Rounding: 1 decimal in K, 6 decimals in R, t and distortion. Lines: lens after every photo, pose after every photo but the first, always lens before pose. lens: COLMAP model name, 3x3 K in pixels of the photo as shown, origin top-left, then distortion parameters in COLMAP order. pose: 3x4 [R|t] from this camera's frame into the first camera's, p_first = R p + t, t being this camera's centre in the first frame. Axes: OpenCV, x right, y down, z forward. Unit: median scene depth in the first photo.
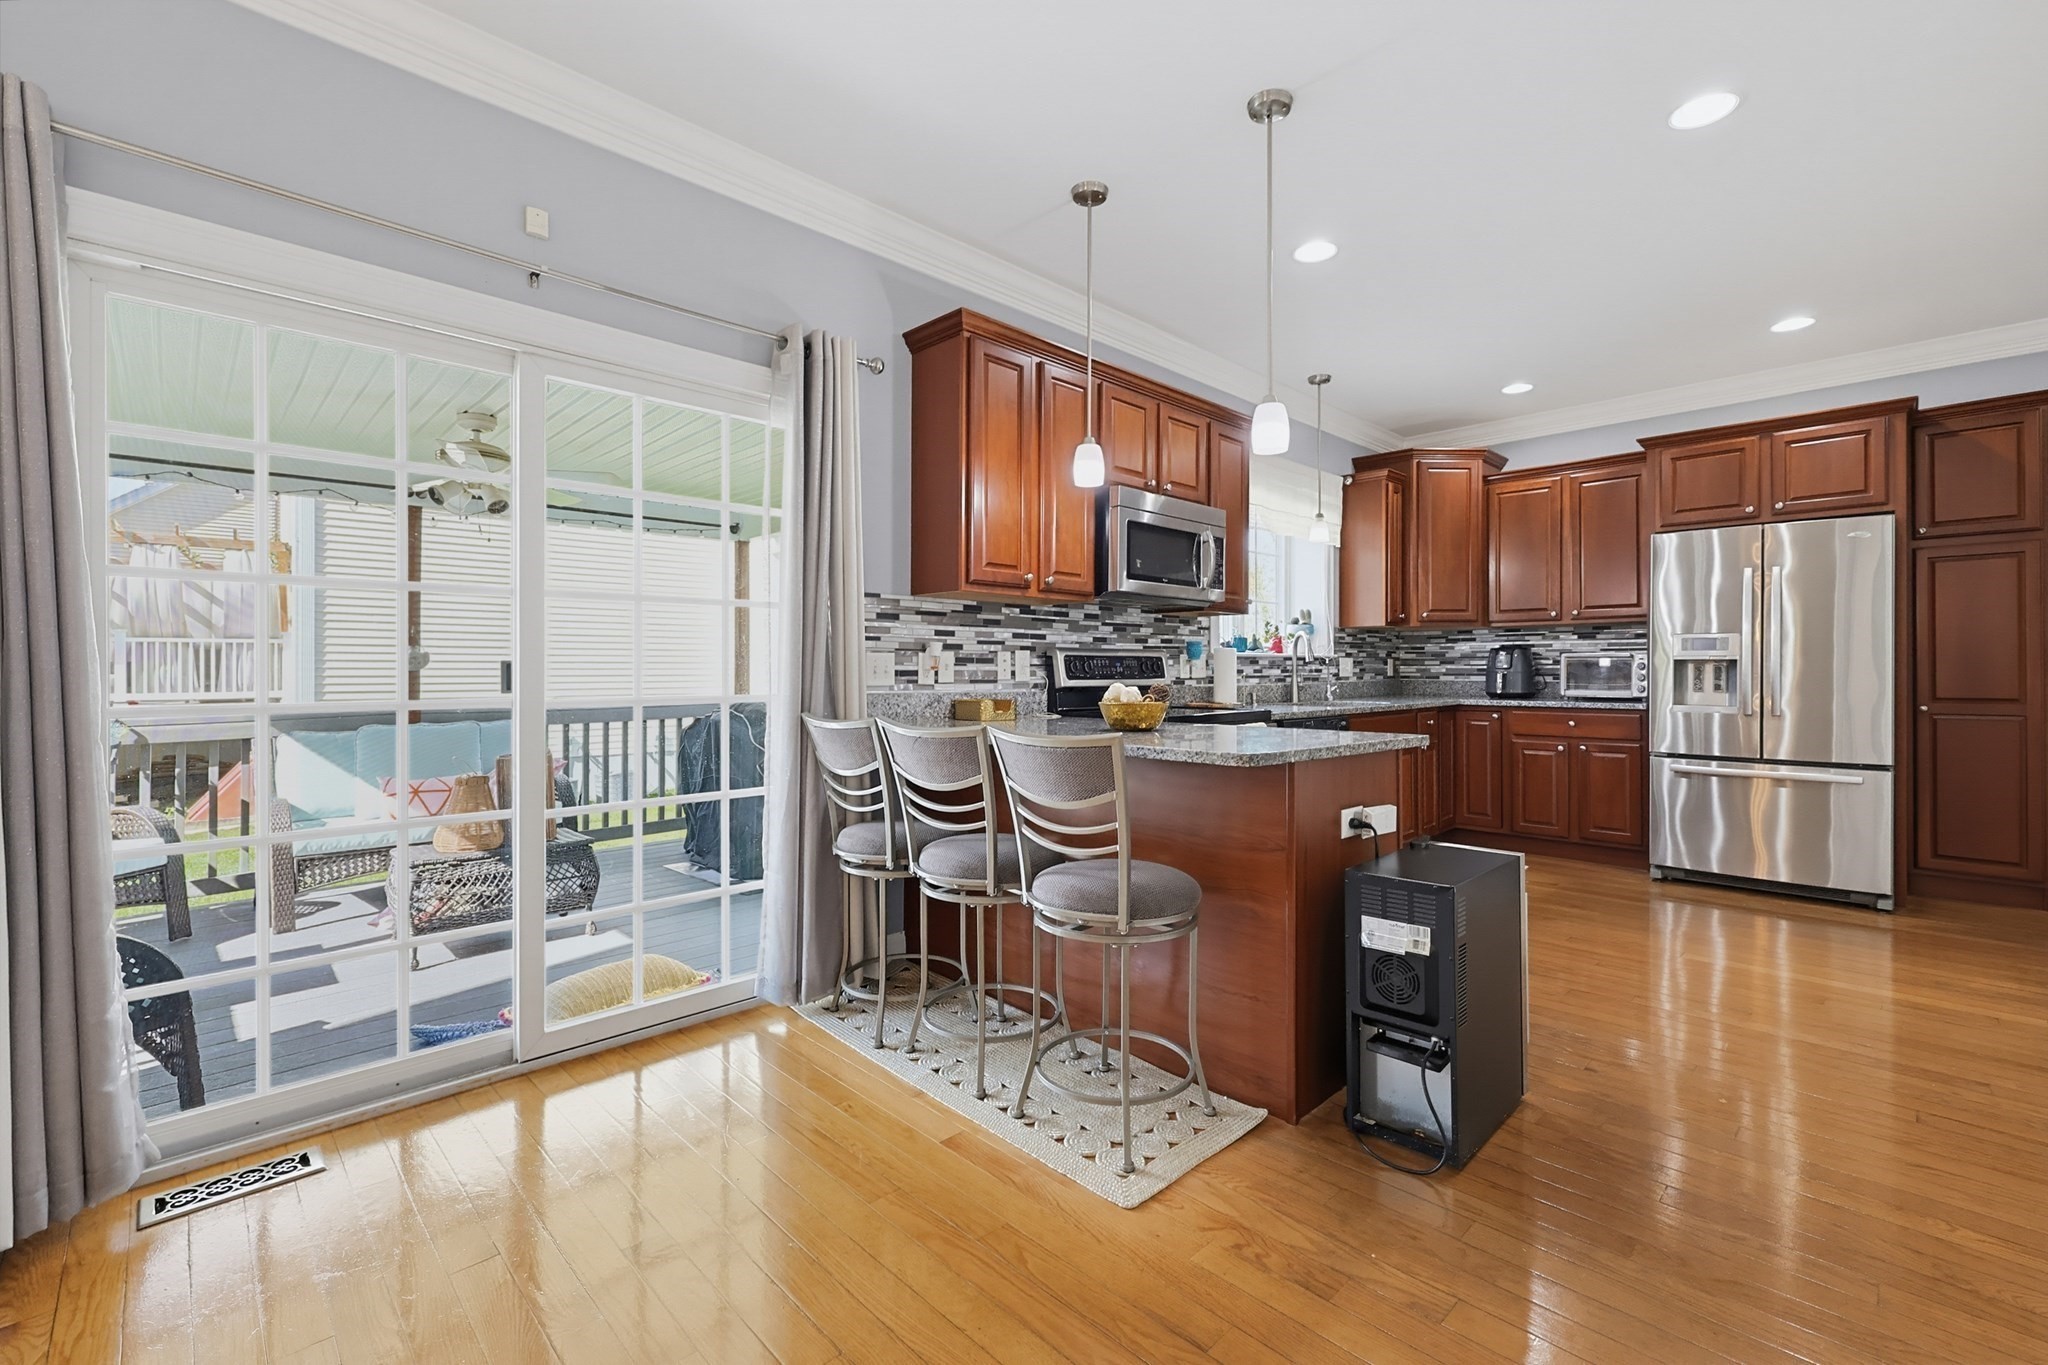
lens RADIAL K [[872.2, 0, 1030.5], [0, 872.2, 669.3], [0, 0, 1]] dist [-0.000831, 0.000620]
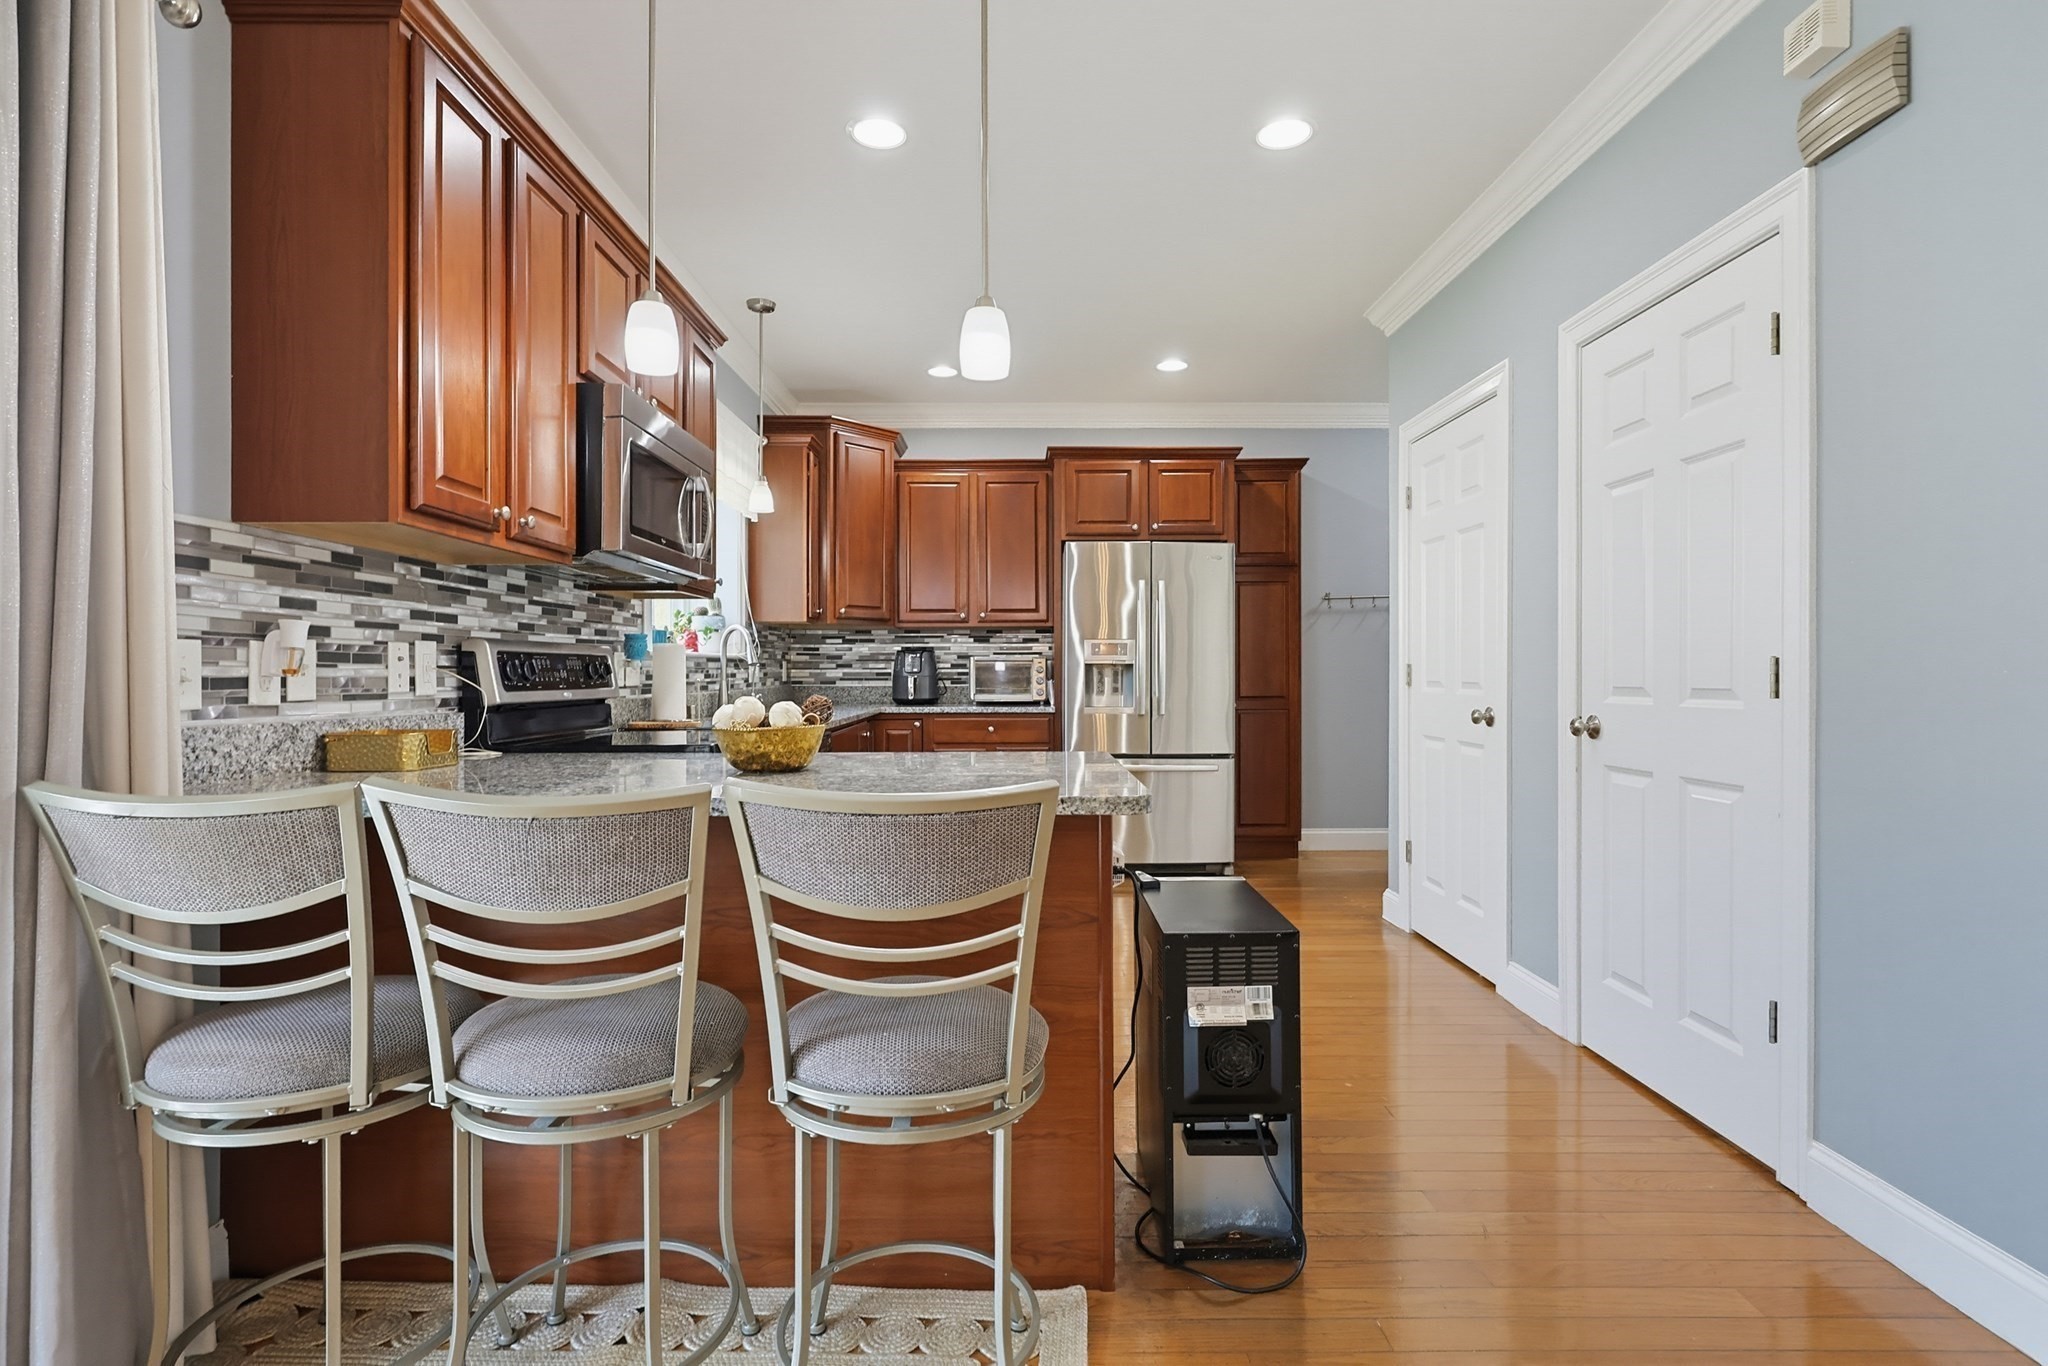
lens RADIAL K [[999.8, 0, 1037.9], [0, 999.8, 678.8], [0, 0, 1]] dist [-0.000596, 0.000461]
pose [[0.701325, -0.005147, 0.712823, -0.173959], [0.001614, 0.999983, 0.005632, -0.000088], [-0.712840, -0.002799, 0.701321, 0.230302]]
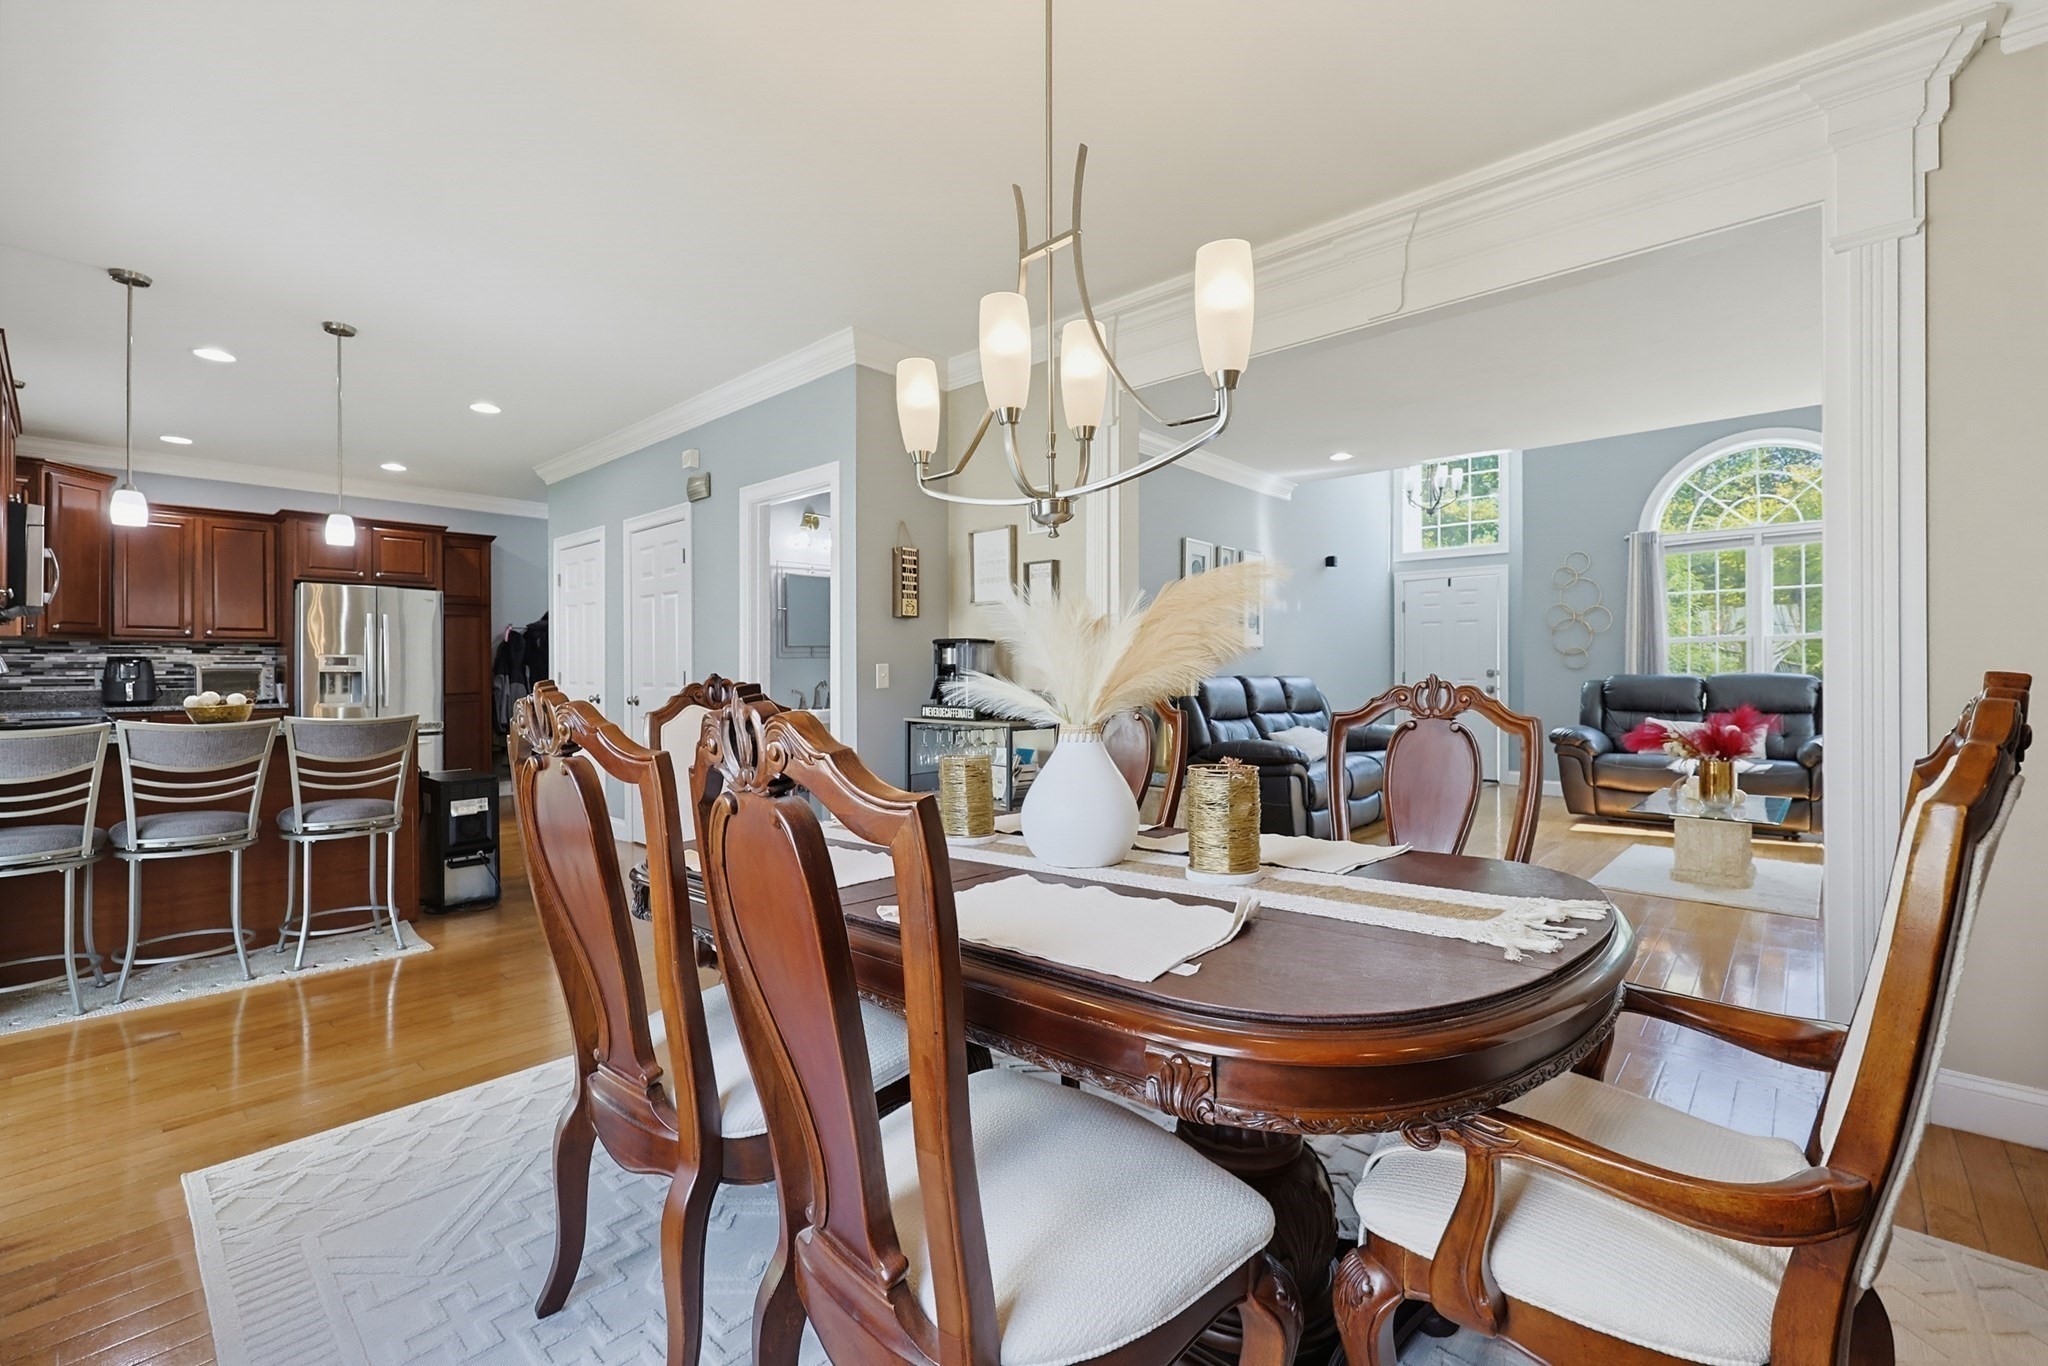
lens RADIAL K [[872.2, 0, 981.3], [0, 872.2, 671.7], [0, 0, 1]] dist [-0.000831, 0.000620]
pose [[0.001305, 0.001165, 0.999998, -0.800329], [0.005403, 0.999985, -0.001172, -0.003887], [-0.999985, 0.005405, 0.001299, -0.110417]]
